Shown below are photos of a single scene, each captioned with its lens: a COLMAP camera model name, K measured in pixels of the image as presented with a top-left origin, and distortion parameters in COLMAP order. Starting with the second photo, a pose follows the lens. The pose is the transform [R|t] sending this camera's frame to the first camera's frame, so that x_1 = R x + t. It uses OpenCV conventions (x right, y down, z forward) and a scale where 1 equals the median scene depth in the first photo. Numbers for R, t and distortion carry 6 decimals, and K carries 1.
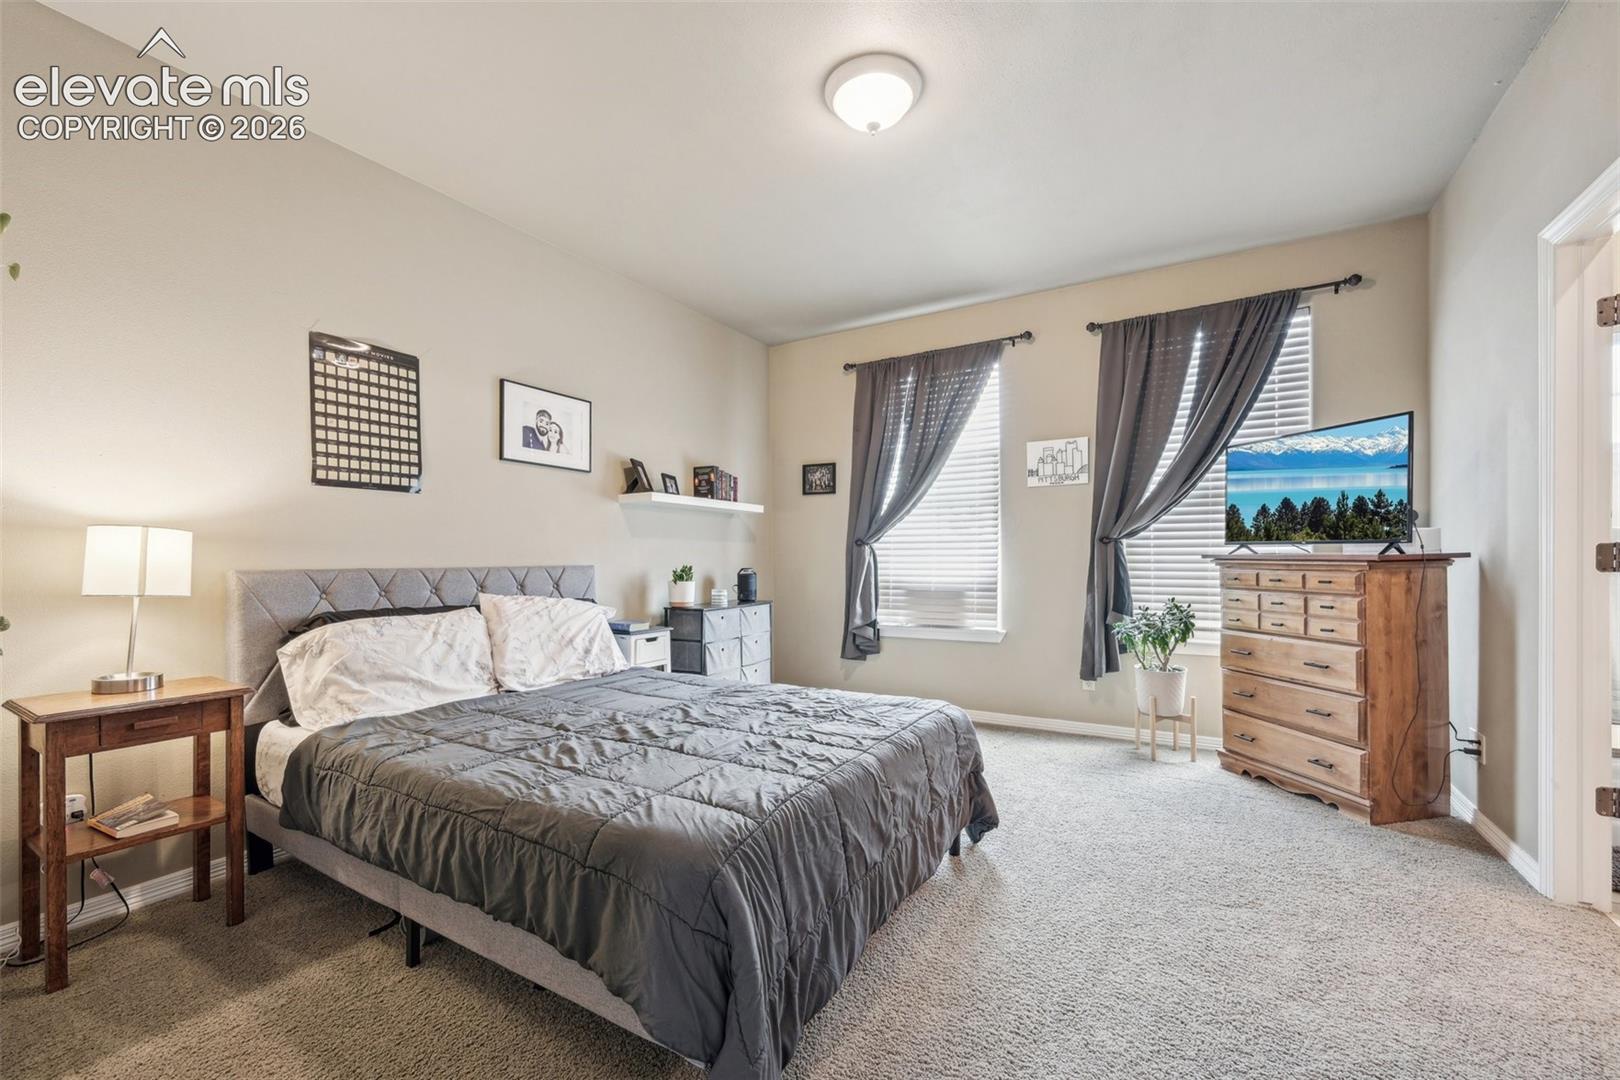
lens RADIAL K [[643.0, 0, 783.7], [0, 643.0, 563.3], [0, 0, 1]] dist [-0.004396, -0.000164]
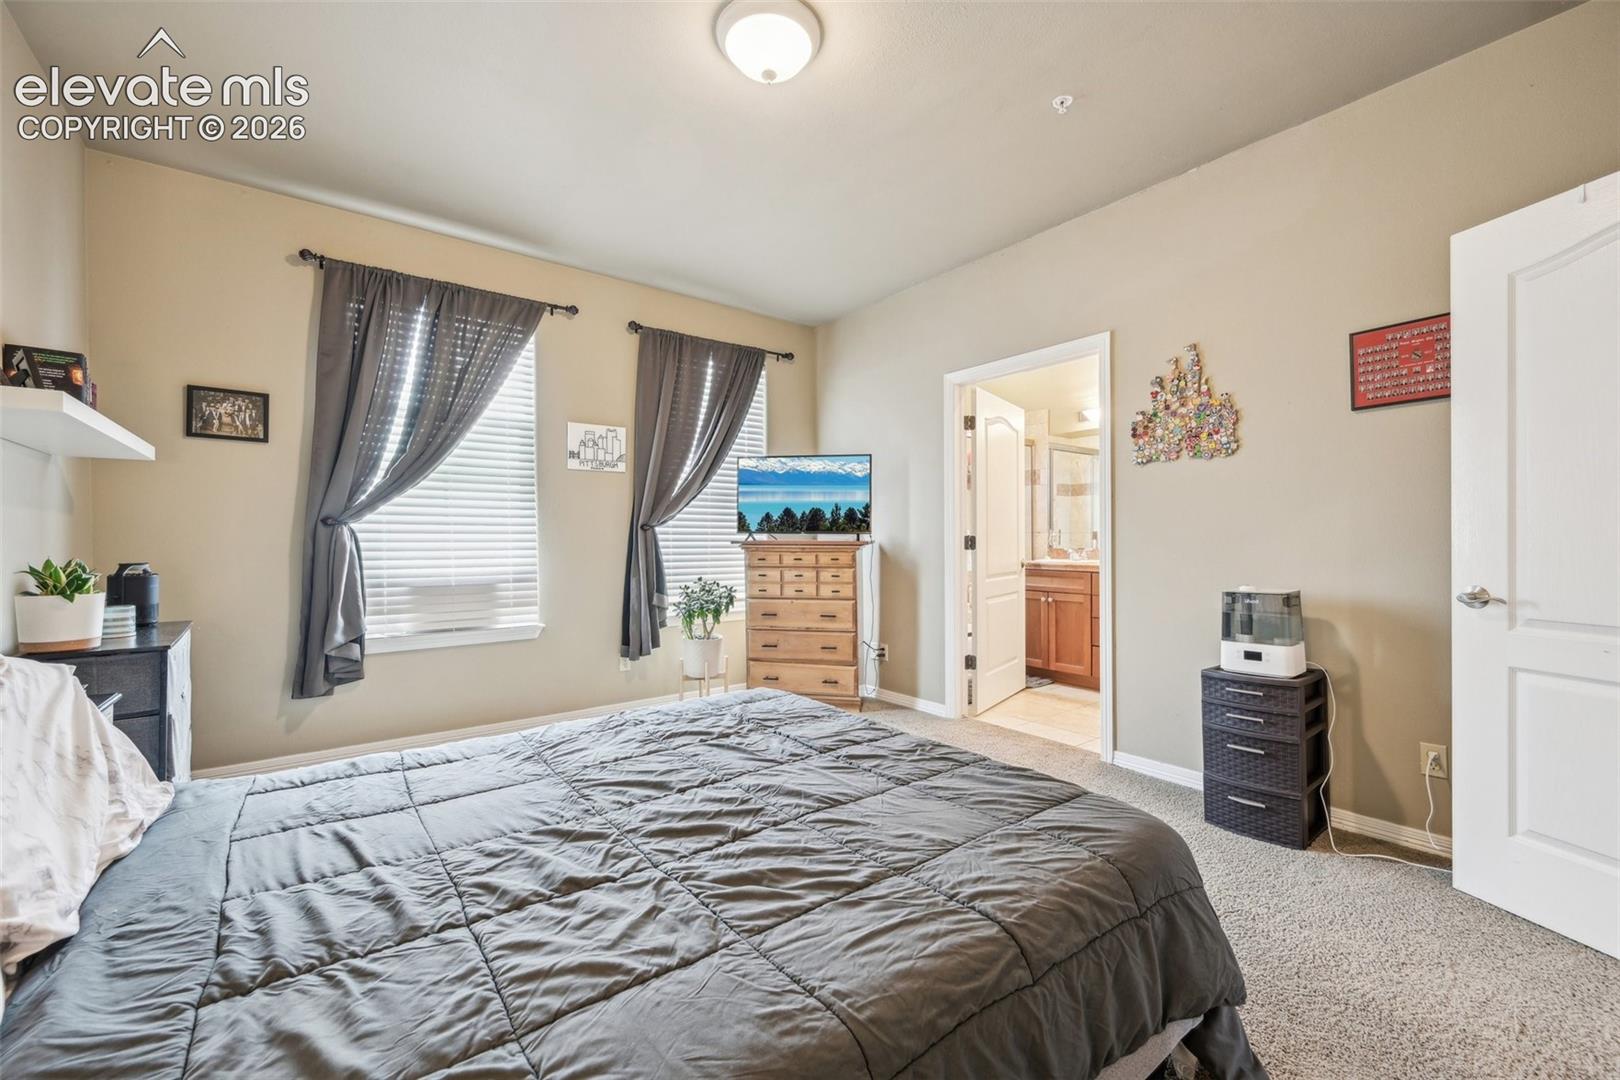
lens RADIAL K [[643.0, 0, 802.1], [0, 643.0, 542.5], [0, 0, 1]] dist [-0.004396, -0.000164]
pose [[0.367790, 0.002138, 0.929907, -0.459365], [0.009695, 0.999934, -0.006134, -0.001405], [-0.929859, 0.011271, 0.367745, 0.406621]]
